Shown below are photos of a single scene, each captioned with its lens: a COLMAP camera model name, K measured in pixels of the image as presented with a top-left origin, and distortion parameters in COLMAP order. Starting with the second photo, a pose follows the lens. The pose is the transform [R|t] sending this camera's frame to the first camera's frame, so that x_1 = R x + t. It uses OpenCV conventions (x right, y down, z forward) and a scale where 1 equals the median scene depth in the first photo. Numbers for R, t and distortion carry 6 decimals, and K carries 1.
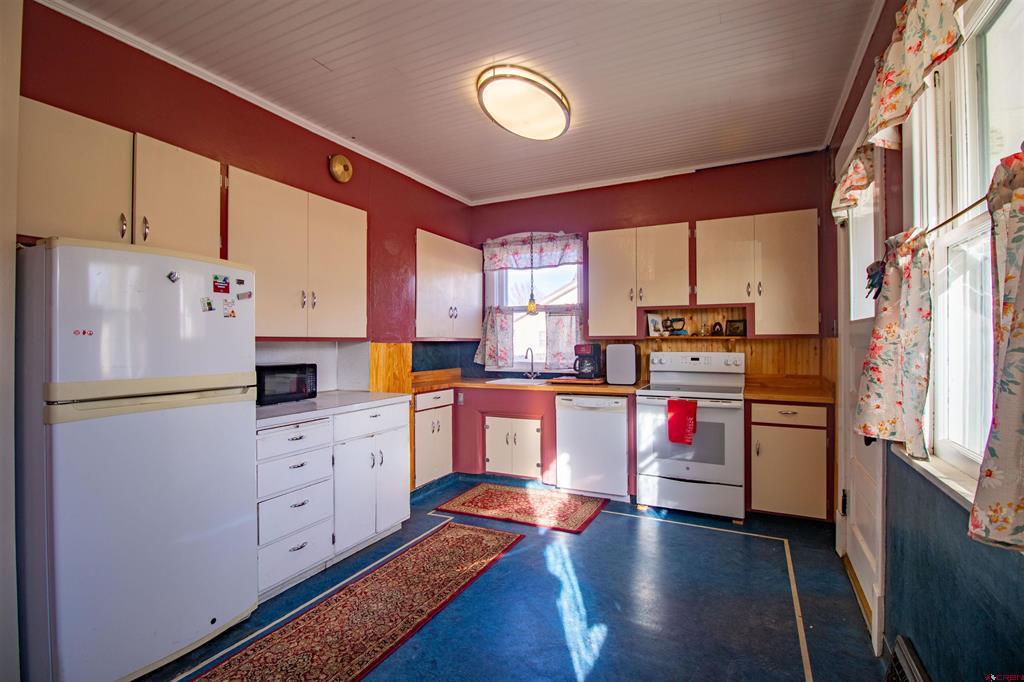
lens RADIAL K [[485.7, 0, 514.8], [0, 485.7, 332.8], [0, 0, 1]] dist [0.003396, -0.016065]
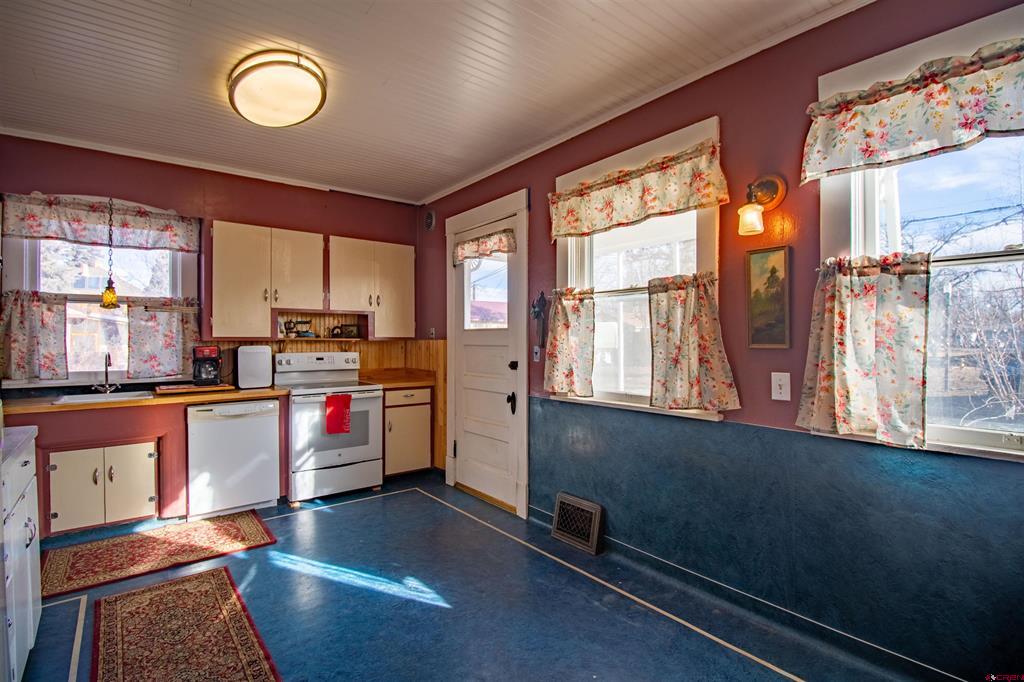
lens RADIAL K [[485.7, 0, 514.8], [0, 485.7, 332.8], [0, 0, 1]] dist [0.003396, -0.016065]
pose [[0.420836, 0.016766, 0.906982, -0.466237], [-0.013723, 0.999832, -0.012114, 0.002308], [-0.907033, -0.007348, 0.420996, 0.143618]]
